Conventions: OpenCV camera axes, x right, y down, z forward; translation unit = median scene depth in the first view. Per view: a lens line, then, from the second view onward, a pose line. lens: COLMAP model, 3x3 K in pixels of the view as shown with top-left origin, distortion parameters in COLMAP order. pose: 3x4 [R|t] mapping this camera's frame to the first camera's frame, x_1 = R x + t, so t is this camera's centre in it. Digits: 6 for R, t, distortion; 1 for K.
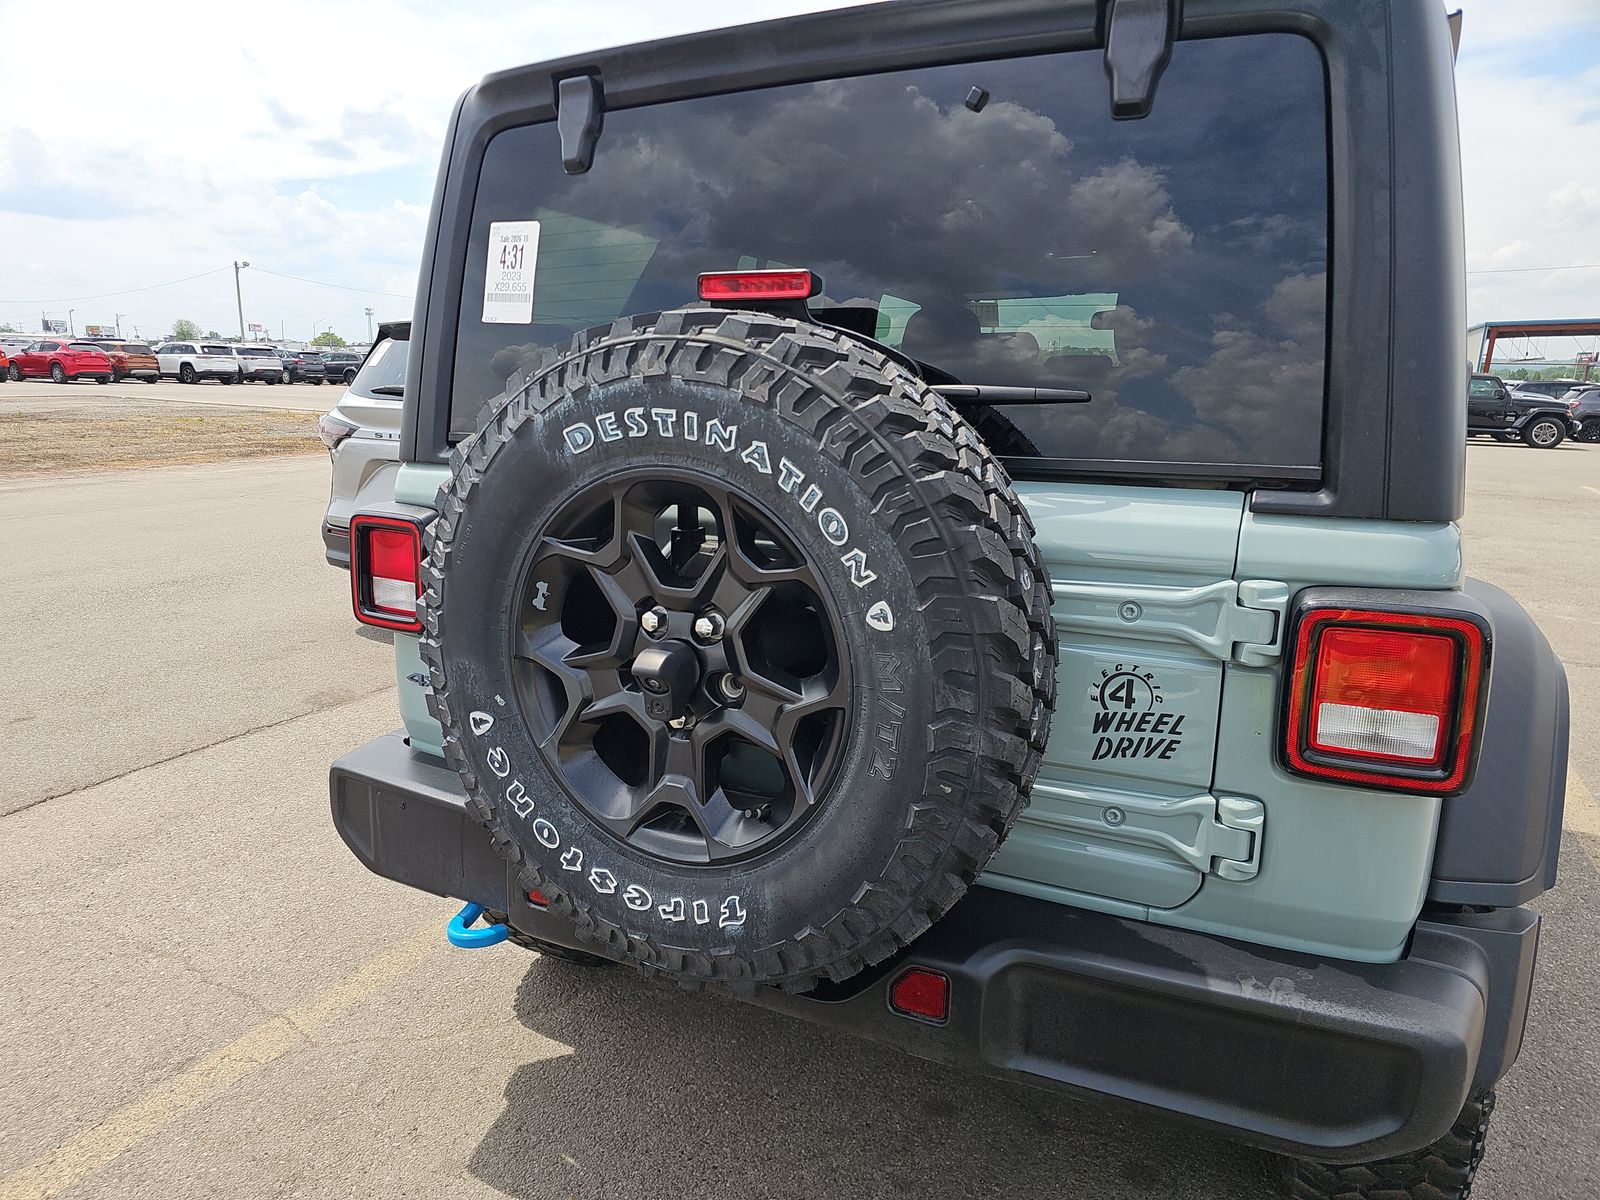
lens RADIAL K [[1077.9, 0, 800.0], [0, 1077.9, 600.0], [0, 0, 1]] dist [0.003526, 0.001293]
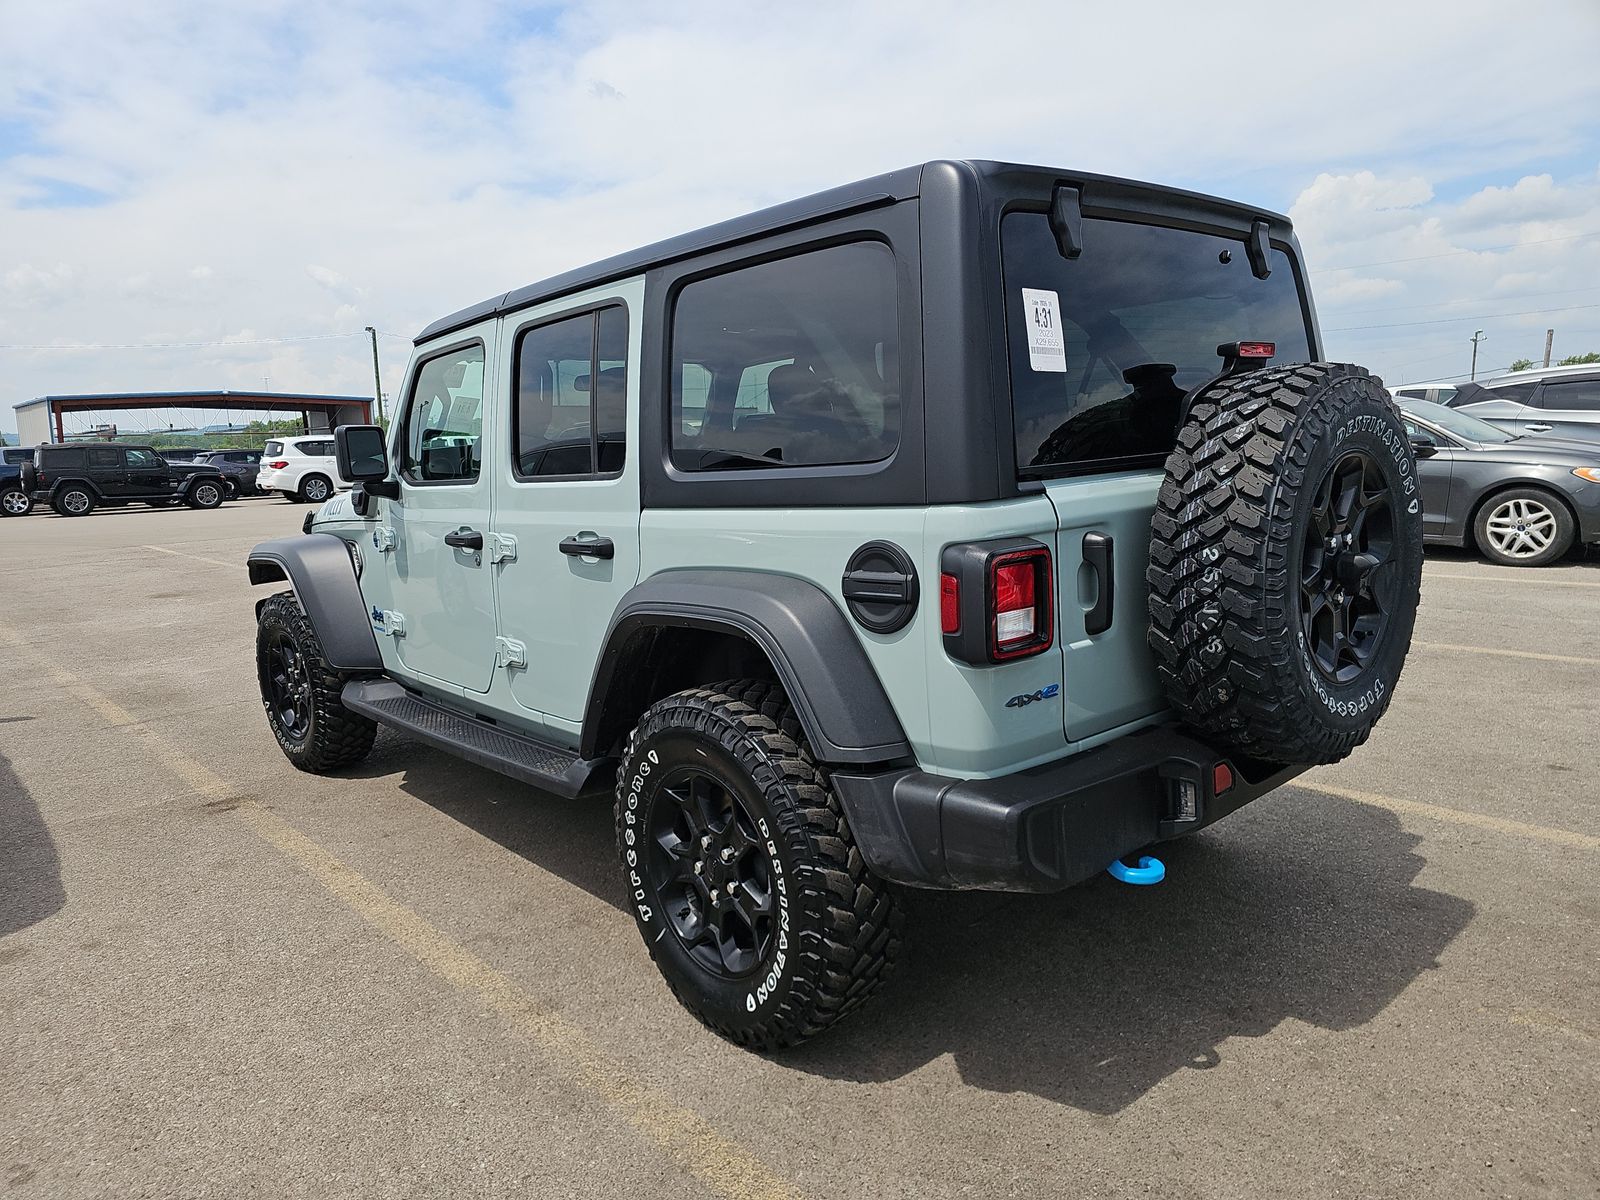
lens RADIAL K [[1065.6, 0, 796.0], [0, 1065.6, 580.3], [0, 0, 1]] dist [0.004659, 0.001229]
pose [[0.352687, -0.160184, 0.921929, -1.183238], [0.235350, 0.968753, 0.078285, -0.151271], [-0.905661, 0.189366, 0.379366, 0.670432]]
